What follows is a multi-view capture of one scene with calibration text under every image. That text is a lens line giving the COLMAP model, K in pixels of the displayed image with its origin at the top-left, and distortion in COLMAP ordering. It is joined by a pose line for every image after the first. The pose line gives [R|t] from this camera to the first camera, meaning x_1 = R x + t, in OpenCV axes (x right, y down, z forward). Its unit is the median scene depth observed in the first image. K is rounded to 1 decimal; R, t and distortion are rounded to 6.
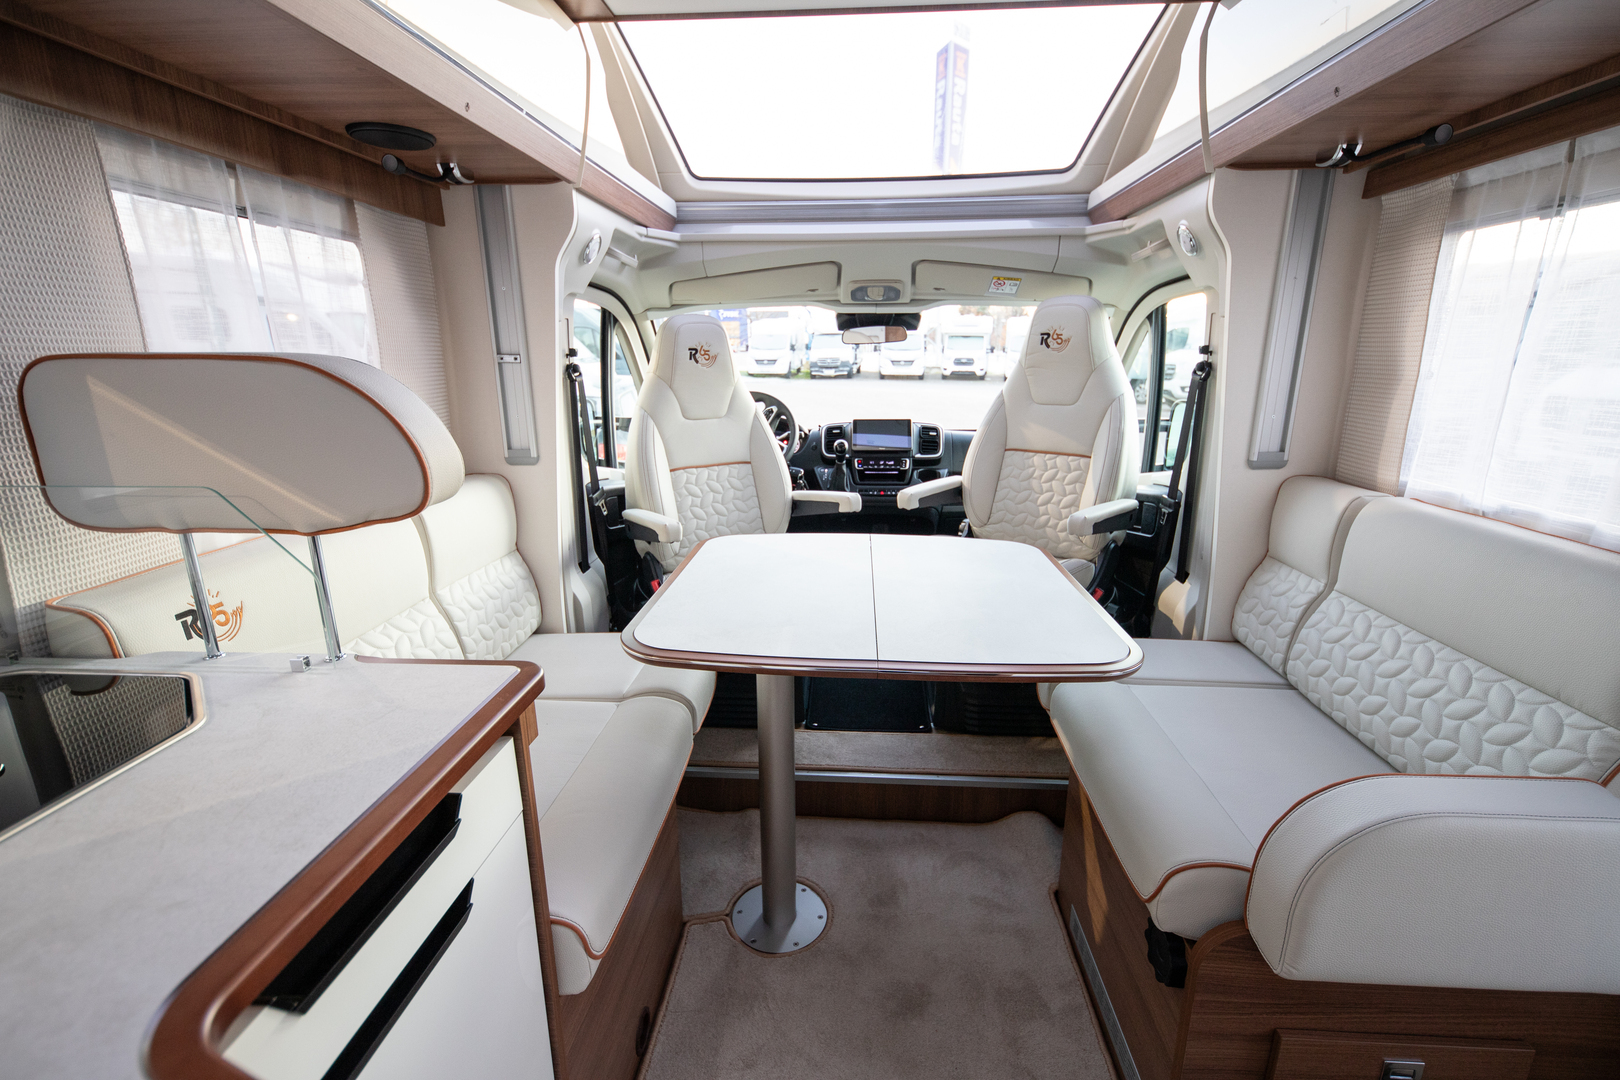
lens RADIAL K [[716.2, 0, 810.0], [0, 716.2, 540.0], [0, 0, 1]] dist [0.002679, -0.000155]
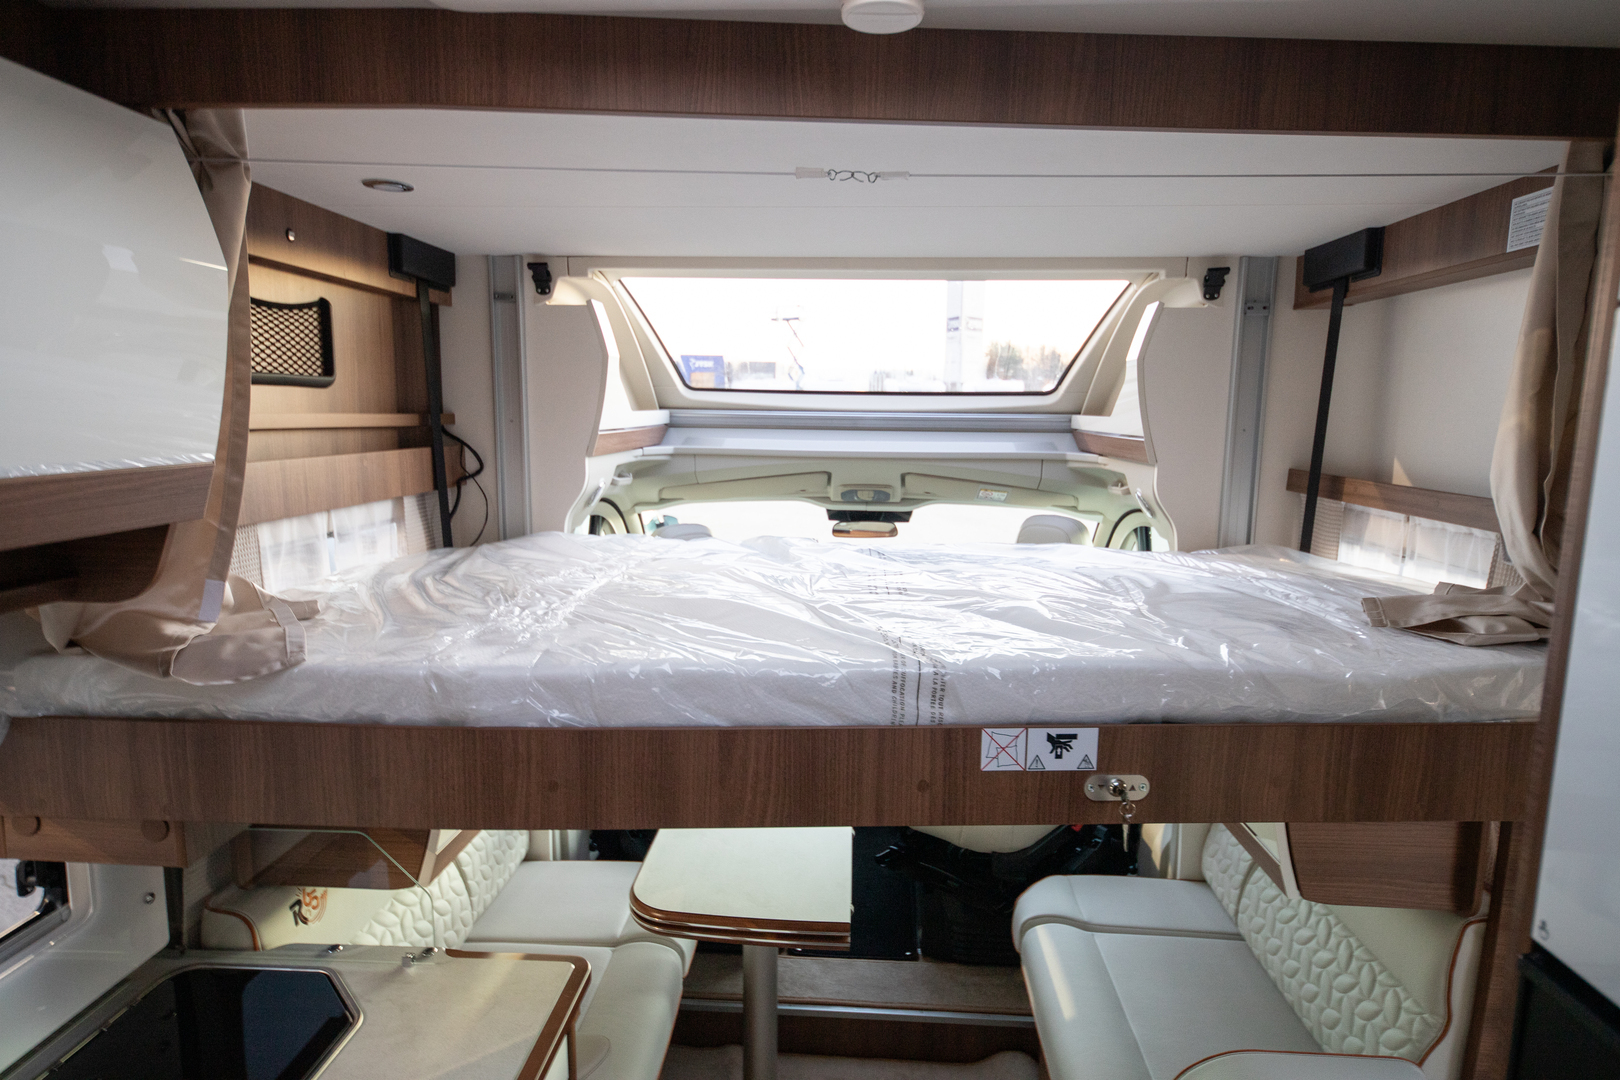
lens RADIAL K [[916.6, 0, 810.0], [0, 916.6, 540.0], [0, 0, 1]] dist [-0.001837, 0.020261]
pose [[0.999830, 0.014845, 0.010960, 0.001116], [-0.013565, 0.993970, -0.108811, -0.185061], [-0.012509, 0.108644, 0.994002, -0.341137]]
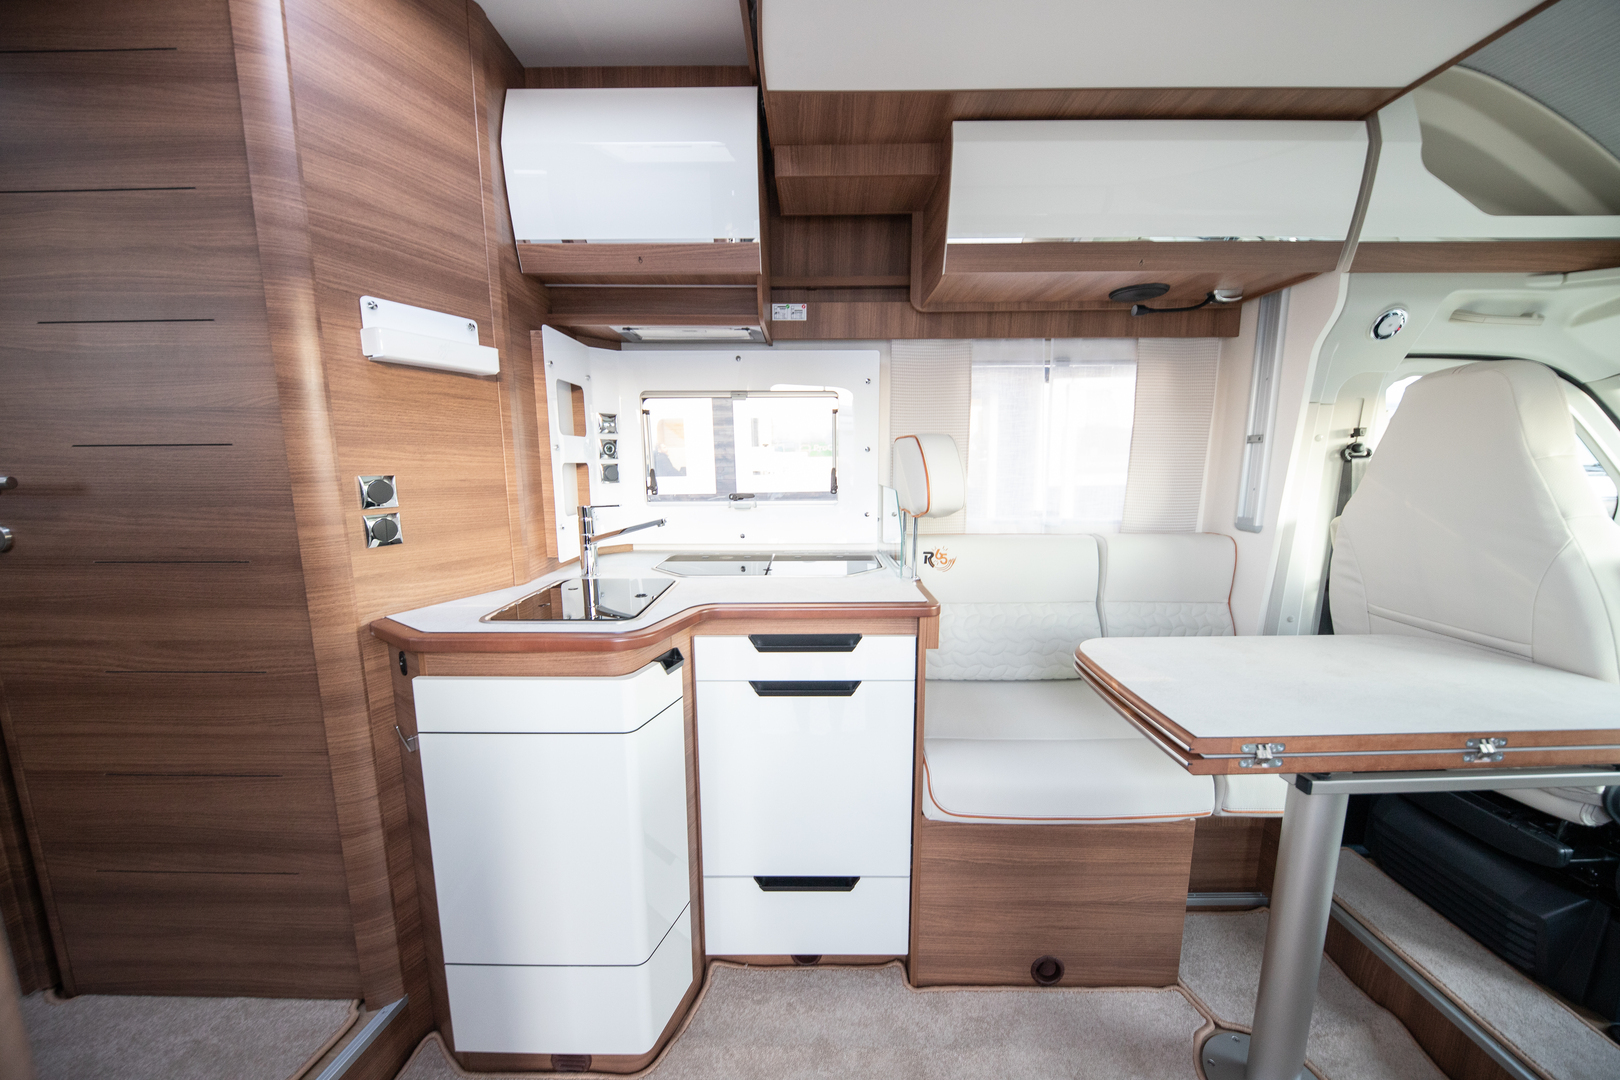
lens RADIAL K [[549.8, 0, 810.0], [0, 549.8, 540.0], [0, 0, 1]] dist [-0.008526, -0.000040]
pose [[0.062862, 0.142831, -0.987749, 0.392395], [-0.243684, 0.961948, 0.123591, -0.029595], [0.967815, 0.232929, 0.095276, 0.244064]]
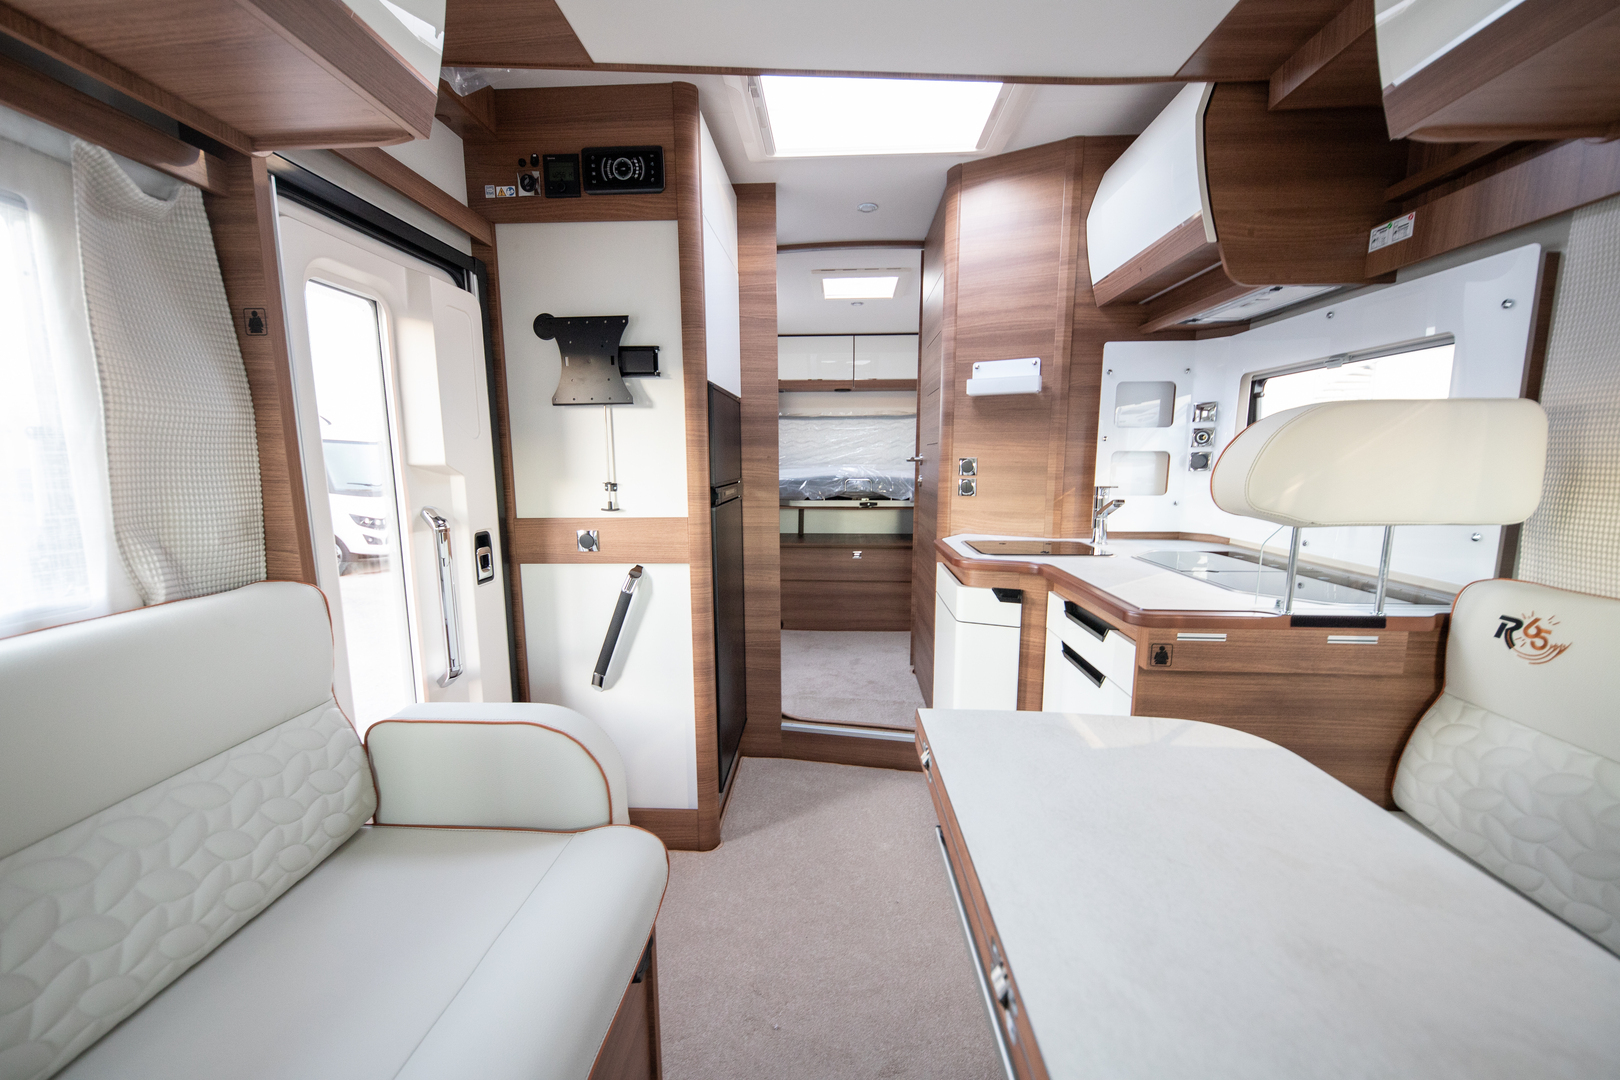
lens RADIAL K [[584.3, 0, 810.0], [0, 584.3, 540.0], [0, 0, 1]] dist [0.000445, 0.000001]
pose [[-0.999873, 0.008903, -0.013184, 0.140870], [0.003167, 0.923556, 0.383450, -0.193264], [0.015590, 0.383360, -0.923467, 0.911430]]
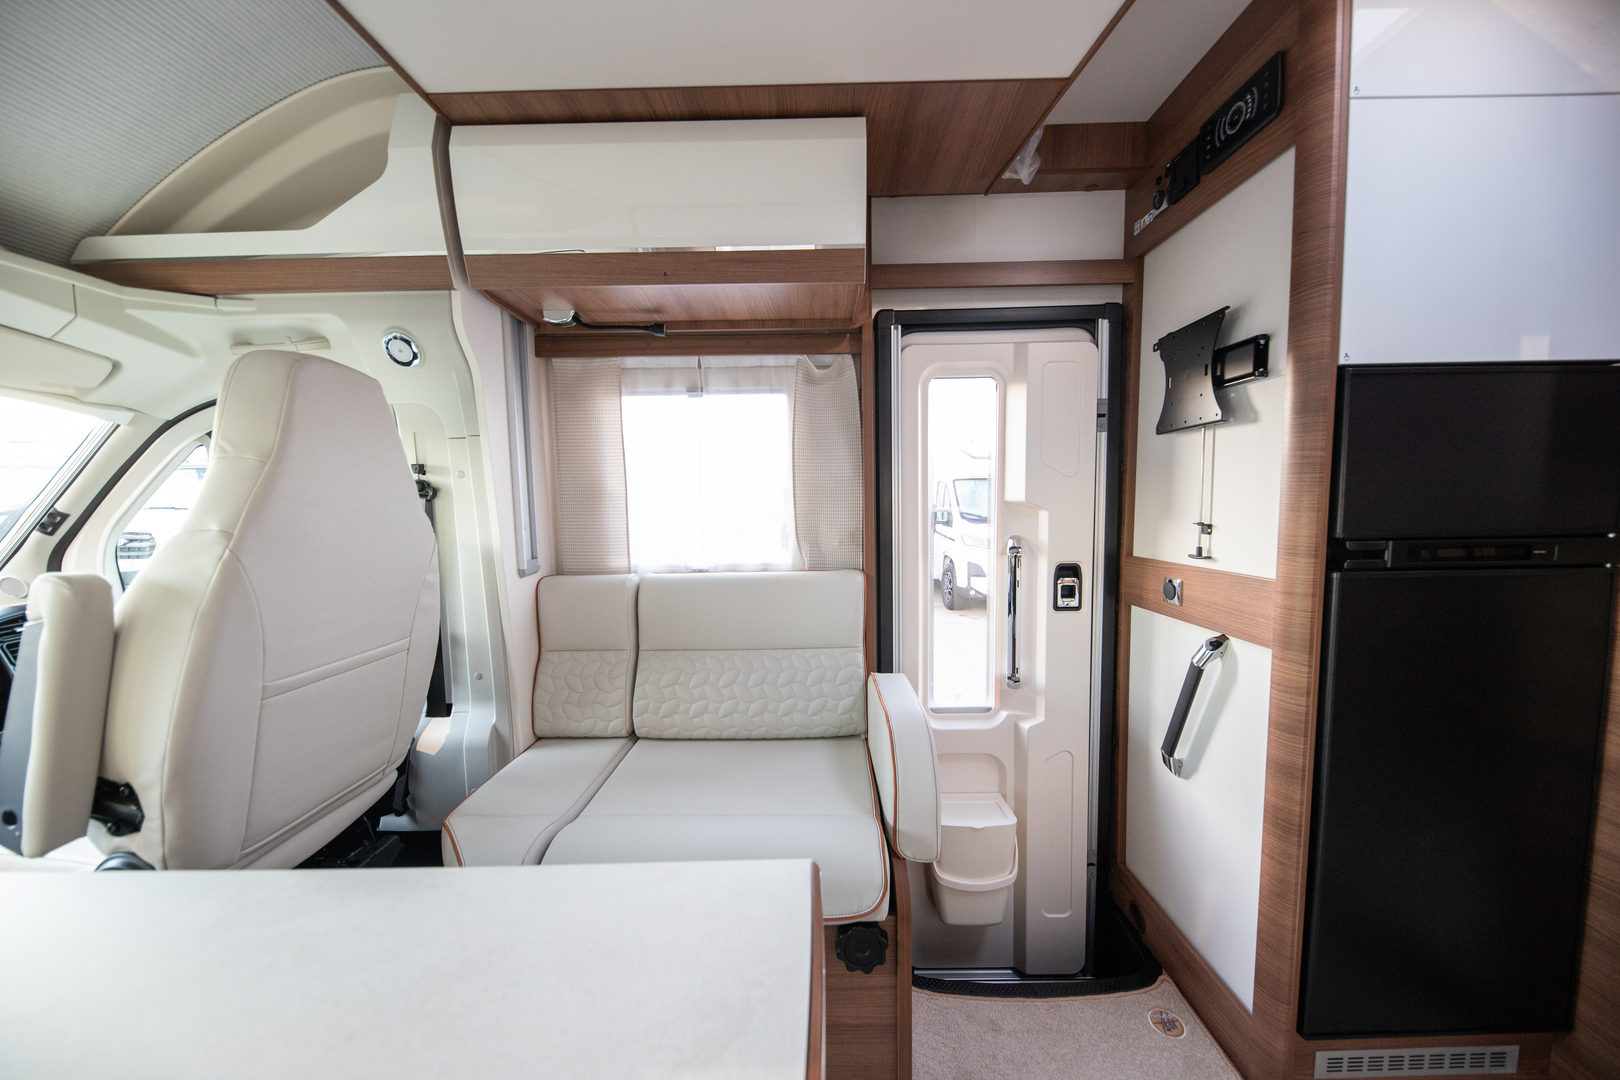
lens RADIAL K [[549.8, 0, 810.0], [0, 549.8, 540.0], [0, 0, 1]] dist [-0.008526, -0.000040]
pose [[-0.062878, -0.068806, 0.995647, -0.197730], [0.266188, 0.960326, 0.083176, -0.095030], [-0.961868, 0.270259, -0.042069, 0.540190]]
